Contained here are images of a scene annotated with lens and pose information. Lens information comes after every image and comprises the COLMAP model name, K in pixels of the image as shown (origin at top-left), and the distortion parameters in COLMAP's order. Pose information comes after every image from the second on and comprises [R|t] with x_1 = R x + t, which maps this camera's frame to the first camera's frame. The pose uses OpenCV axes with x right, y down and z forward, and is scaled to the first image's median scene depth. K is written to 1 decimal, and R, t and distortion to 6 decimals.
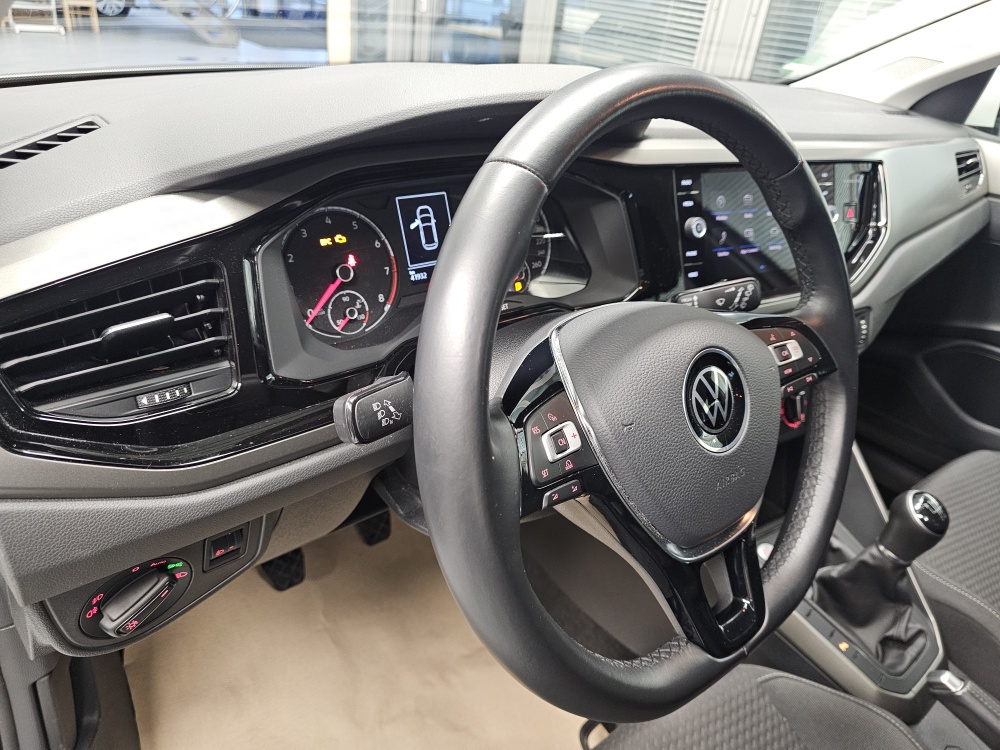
lens RADIAL K [[680.5, 0, 500.0], [0, 680.5, 375.0], [0, 0, 1]] dist [0.049388, -0.048316]
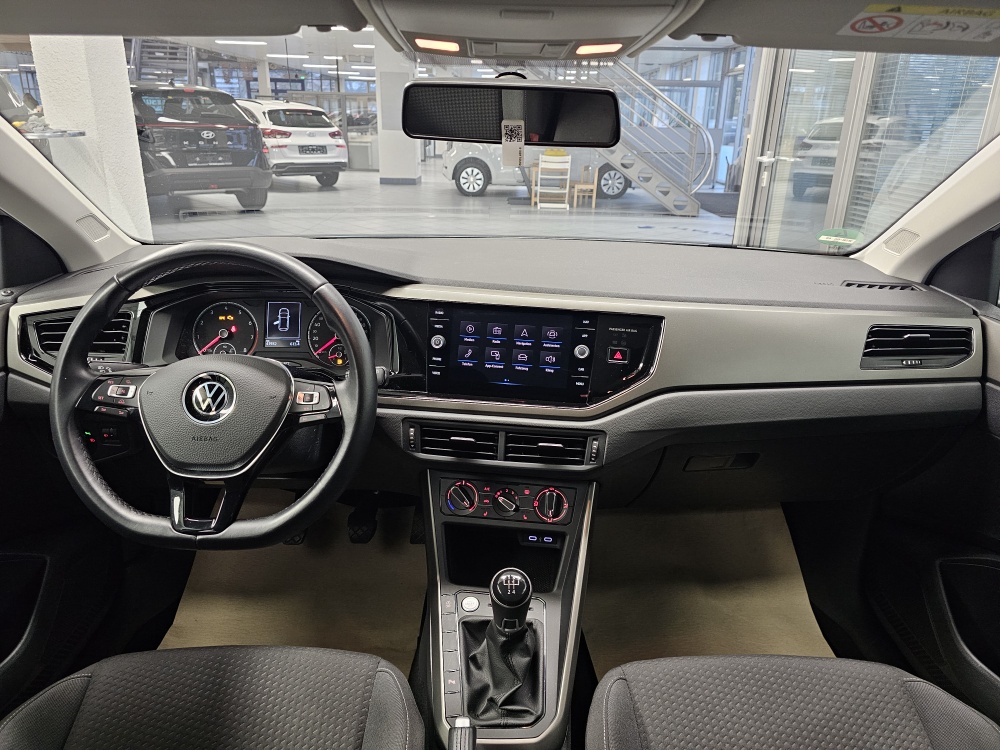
lens RADIAL K [[665.5, 0, 501.0], [0, 665.5, 361.8], [0, 0, 1]] dist [0.090775, -0.091229]
pose [[0.773057, 0.125654, -0.621767, 1.556608], [-0.263692, 0.955137, -0.134830, -0.015522], [0.576930, 0.268186, 0.771510, -0.041072]]
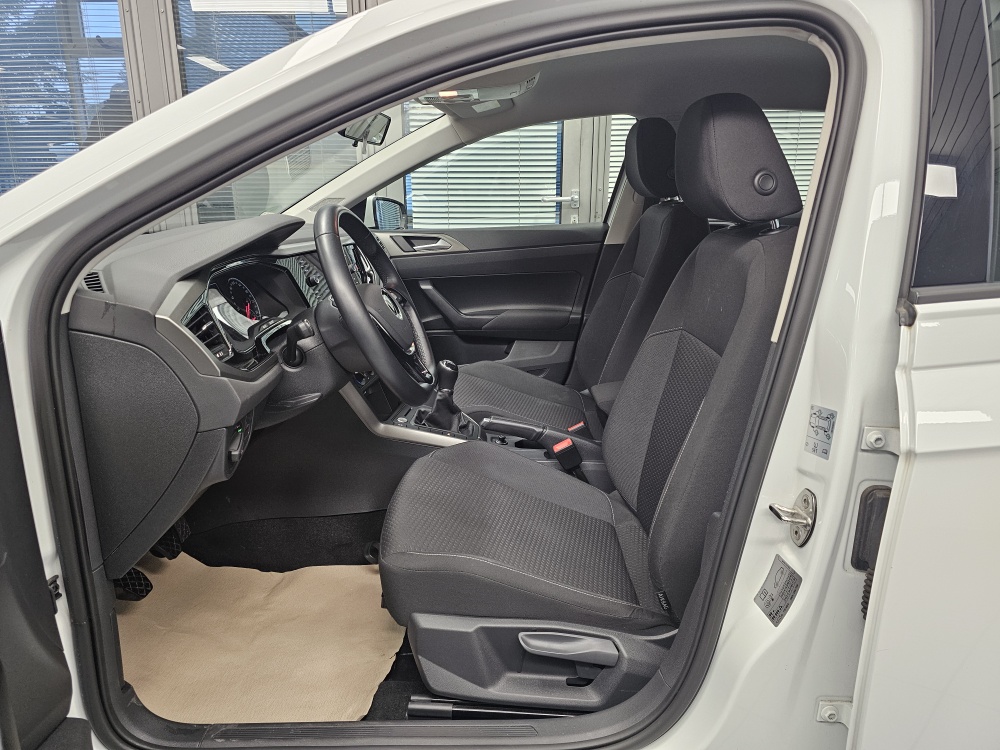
lens RADIAL K [[674.1, 0, 501.3], [0, 674.1, 363.8], [0, 0, 1]] dist [0.077697, -0.103309]
pose [[0.637173, -0.303817, 0.708312, -1.098028], [0.450418, 0.892538, -0.022343, 0.393637], [-0.625407, 0.333273, 0.705546, -0.917679]]
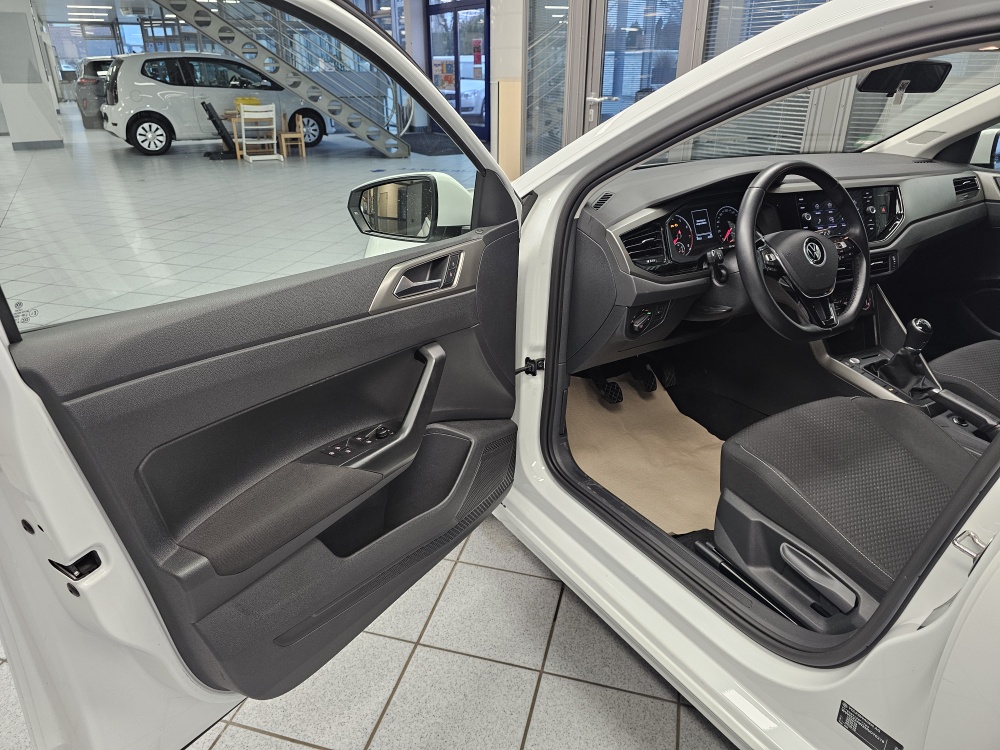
lens RADIAL K [[677.4, 0, 487.2], [0, 677.4, 357.7], [0, 0, 1]] dist [0.053258, -0.040959]
pose [[0.982197, -0.043929, -0.182647, -0.496940], [0.019654, 0.990968, -0.132650, 0.707547], [0.186824, 0.126699, 0.974189, -1.857170]]
